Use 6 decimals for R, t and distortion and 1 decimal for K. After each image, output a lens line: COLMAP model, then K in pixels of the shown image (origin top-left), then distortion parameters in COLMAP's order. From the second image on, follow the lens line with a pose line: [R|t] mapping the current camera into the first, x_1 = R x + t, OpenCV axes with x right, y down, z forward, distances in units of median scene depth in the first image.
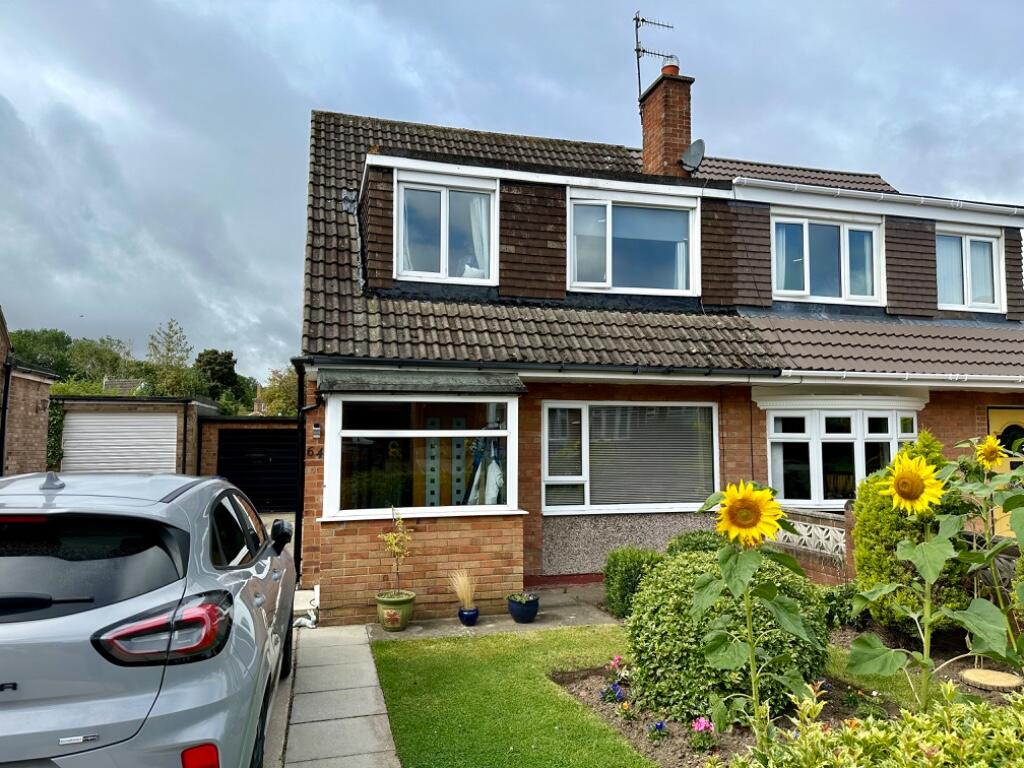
lens RADIAL K [[716.3, 0, 512.0], [0, 716.3, 384.0], [0, 0, 1]] dist [0.179116, -0.375729]
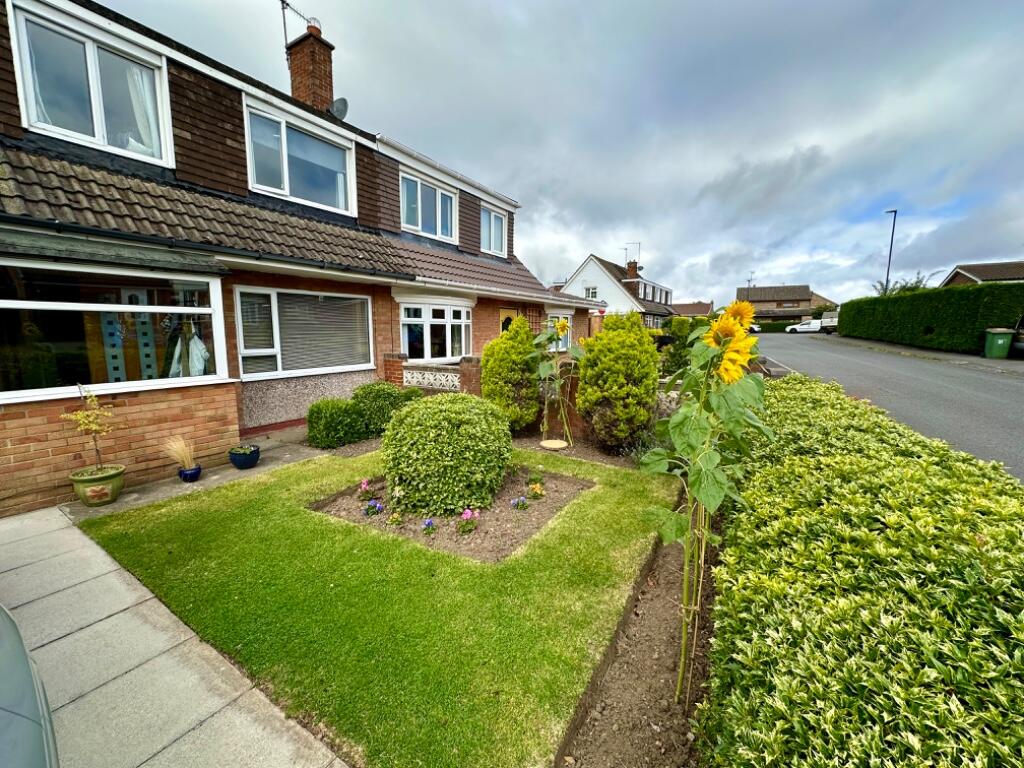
lens RADIAL K [[412.6, 0, 512.0], [0, 412.6, 384.0], [0, 0, 1]] dist [-0.004352, 0.000321]
pose [[0.733411, -0.083765, 0.674605, -0.088758], [-0.060337, 0.980441, 0.187336, 0.027973], [-0.677102, -0.178098, 0.714012, 0.188701]]
